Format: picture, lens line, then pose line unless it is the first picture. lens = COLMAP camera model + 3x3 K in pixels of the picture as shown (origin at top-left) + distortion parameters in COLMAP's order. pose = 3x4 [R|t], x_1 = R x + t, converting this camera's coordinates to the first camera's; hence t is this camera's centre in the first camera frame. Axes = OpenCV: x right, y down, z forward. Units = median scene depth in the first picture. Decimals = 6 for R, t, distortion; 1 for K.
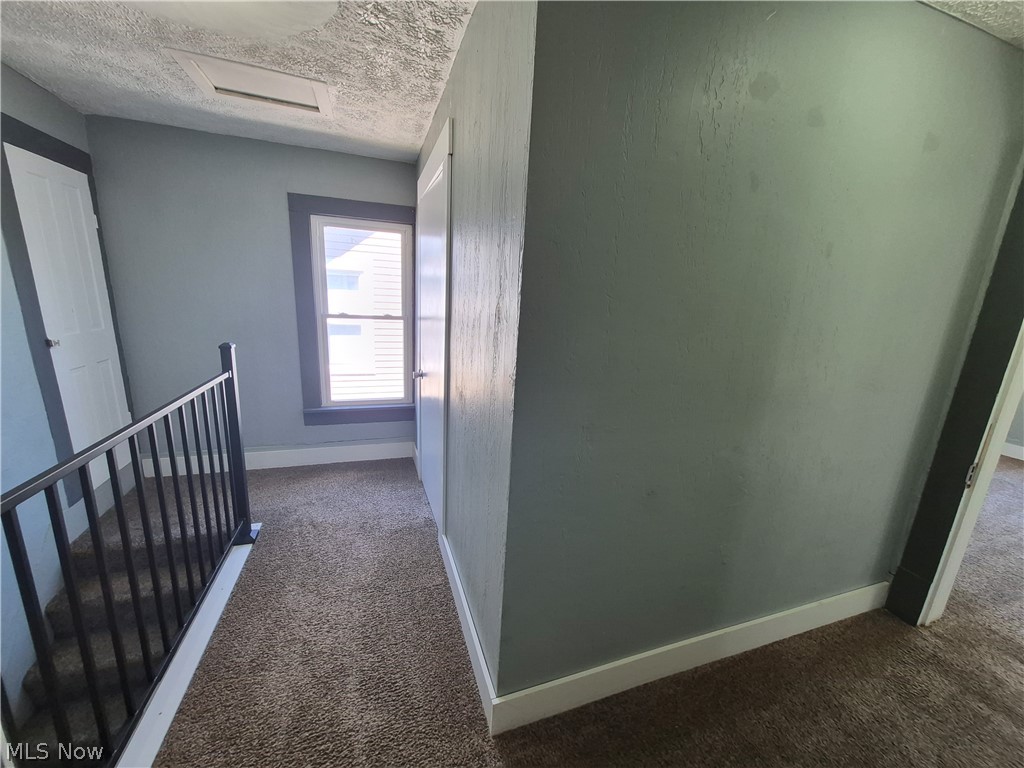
lens RADIAL K [[402.7, 0, 507.6], [0, 402.7, 392.7], [0, 0, 1]] dist [-0.001365, -0.000087]
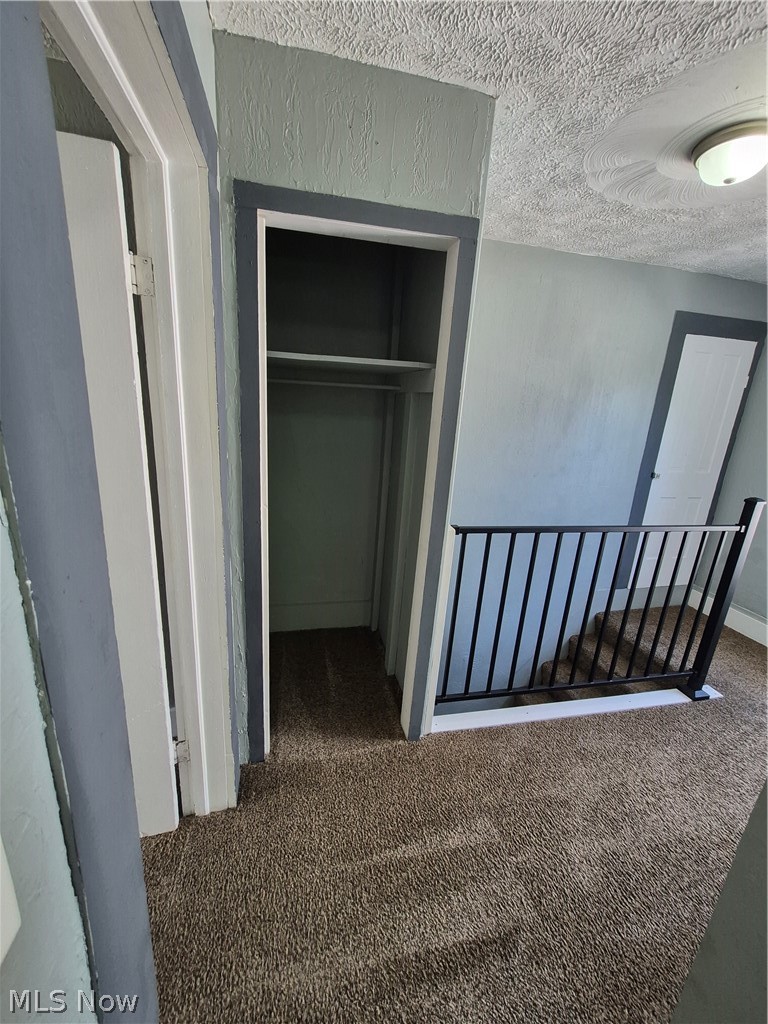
lens RADIAL K [[402.7, 0, 370.6], [0, 402.7, 506.1], [0, 0, 1]] dist [-0.001365, -0.000087]
pose [[-0.126869, 0.198224, -0.971911, 0.342941], [-0.289004, 0.929931, 0.227387, -0.059582], [0.948884, 0.309735, -0.060692, 0.202326]]
